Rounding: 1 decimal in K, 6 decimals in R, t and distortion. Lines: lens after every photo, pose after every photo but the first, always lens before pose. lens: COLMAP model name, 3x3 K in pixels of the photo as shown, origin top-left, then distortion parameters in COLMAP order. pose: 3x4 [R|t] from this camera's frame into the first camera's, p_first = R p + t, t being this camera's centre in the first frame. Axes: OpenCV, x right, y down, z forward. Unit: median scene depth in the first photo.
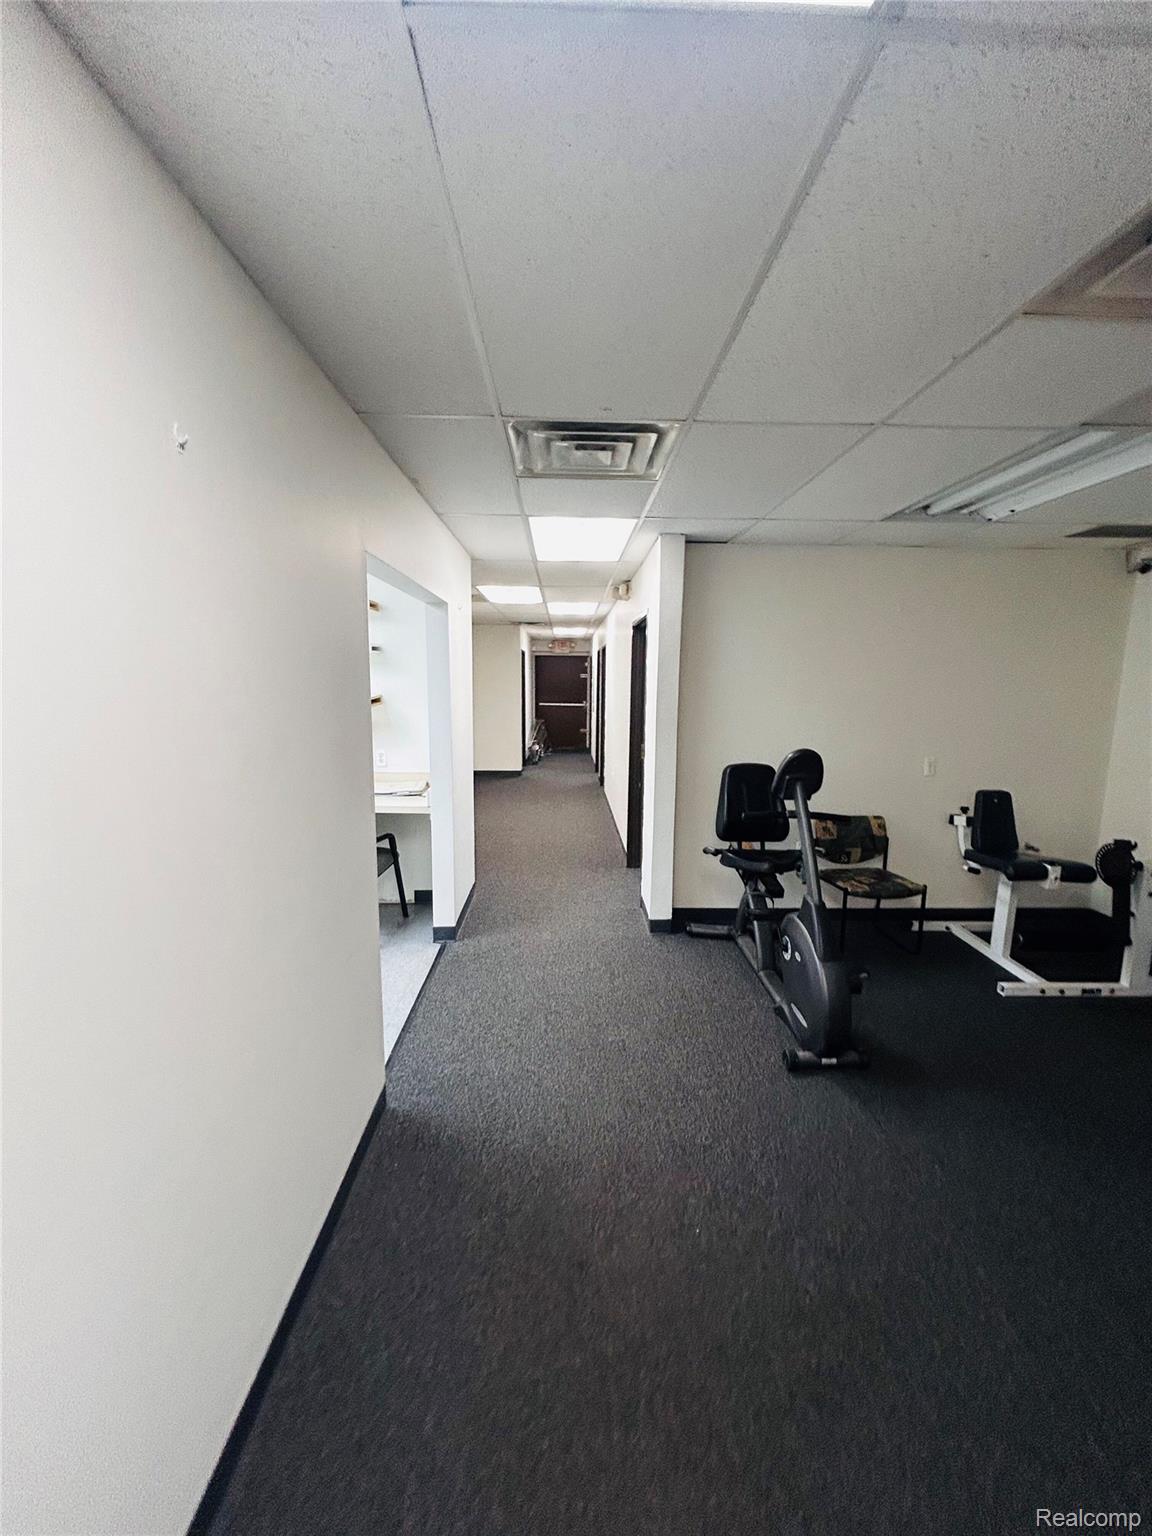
lens RADIAL K [[615.6, 0, 573.7], [0, 615.6, 772.4], [0, 0, 1]] dist [-0.001691, -0.000128]
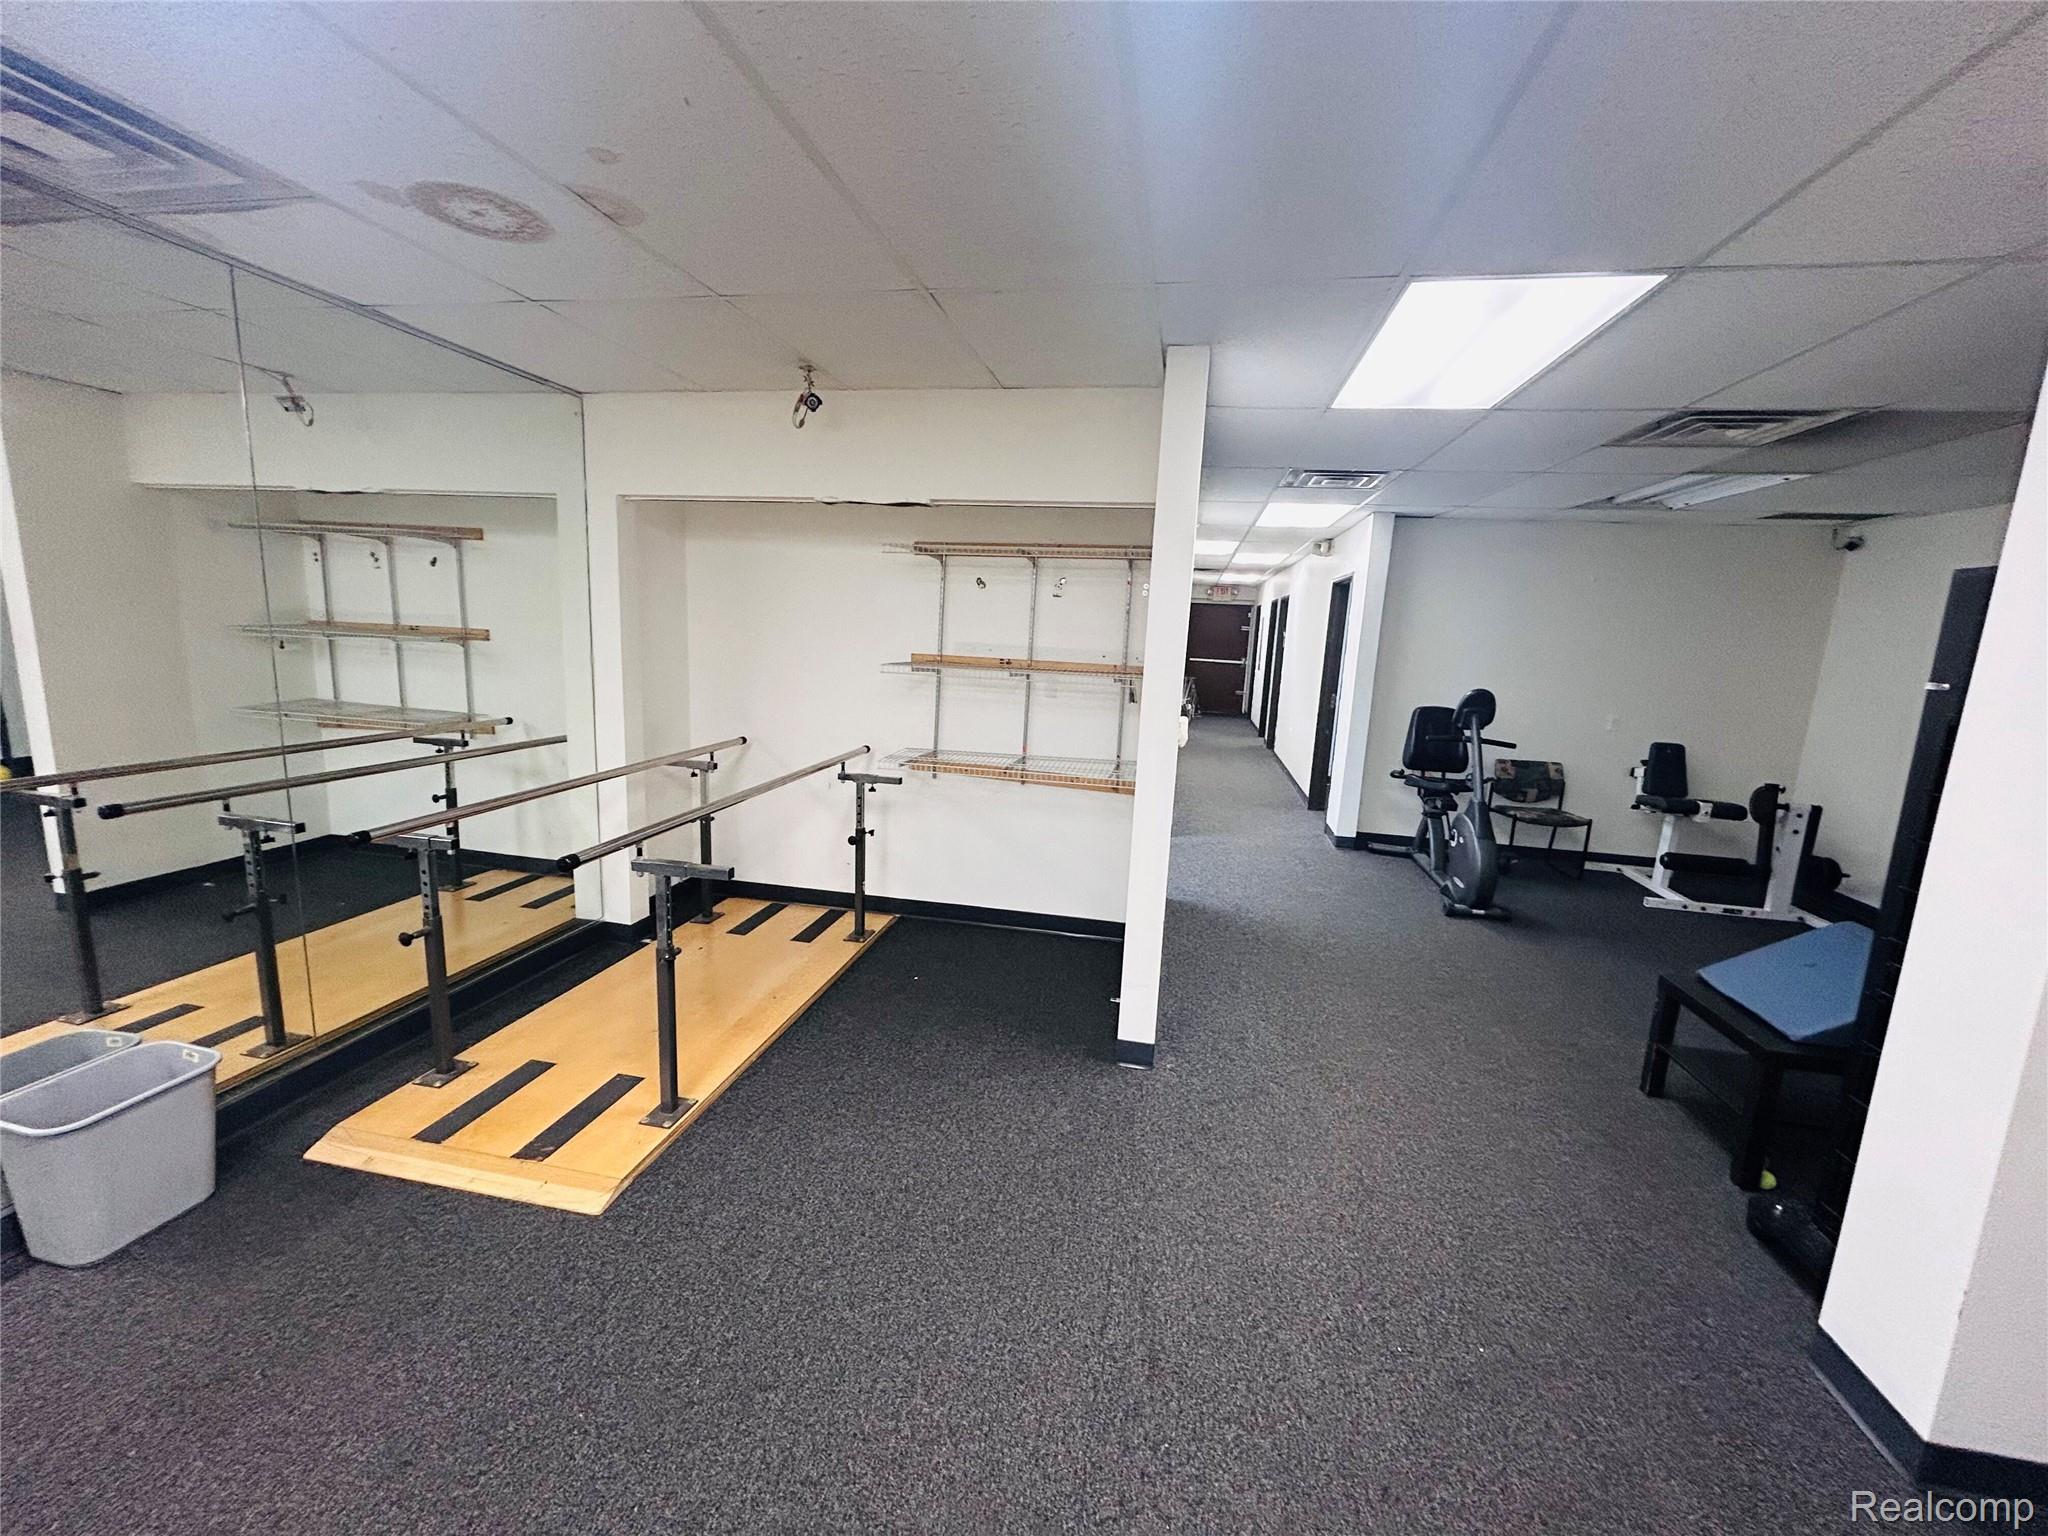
lens RADIAL K [[831.2, 0, 1022.4], [0, 831.2, 768.8], [0, 0, 1]] dist [0.001188, 0.000275]
pose [[0.977638, 0.073753, -0.196938, -0.171502], [-0.070757, 0.997246, 0.022214, 0.125616], [0.198034, -0.007783, 0.980164, -0.728246]]
